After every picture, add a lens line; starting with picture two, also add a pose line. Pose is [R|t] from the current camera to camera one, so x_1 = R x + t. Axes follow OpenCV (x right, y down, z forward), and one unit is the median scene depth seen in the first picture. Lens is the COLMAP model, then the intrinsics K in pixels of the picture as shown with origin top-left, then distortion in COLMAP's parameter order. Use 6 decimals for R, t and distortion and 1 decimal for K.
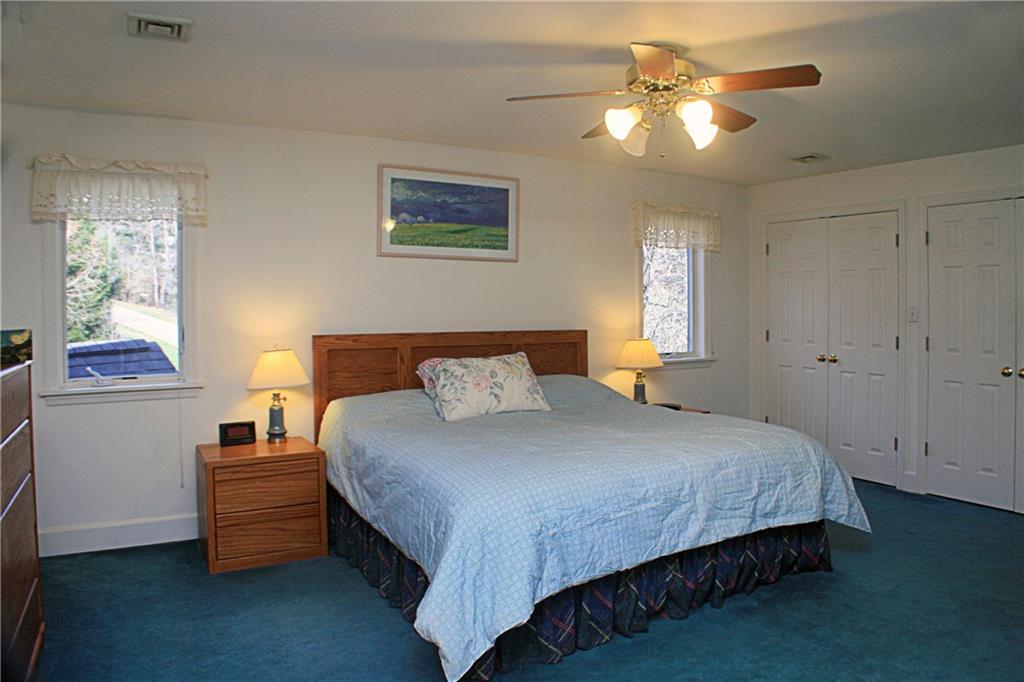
lens RADIAL K [[748.6, 0, 511.7], [0, 748.6, 311.5], [0, 0, 1]] dist [-0.139770, 0.004248]
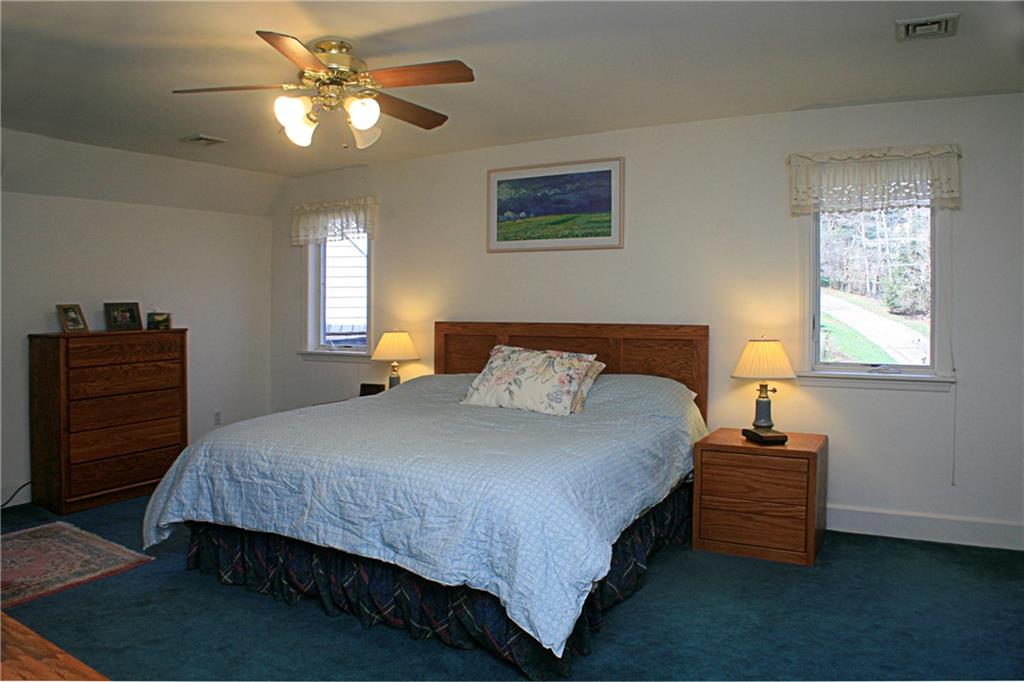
lens RADIAL K [[748.6, 0, 511.7], [0, 748.6, 311.5], [0, 0, 1]] dist [-0.139770, 0.004248]
pose [[0.455503, 0.014166, -0.890121, 0.776125], [-0.001200, 0.999882, 0.015298, -0.002949], [0.890233, -0.005901, 0.455466, 0.477657]]
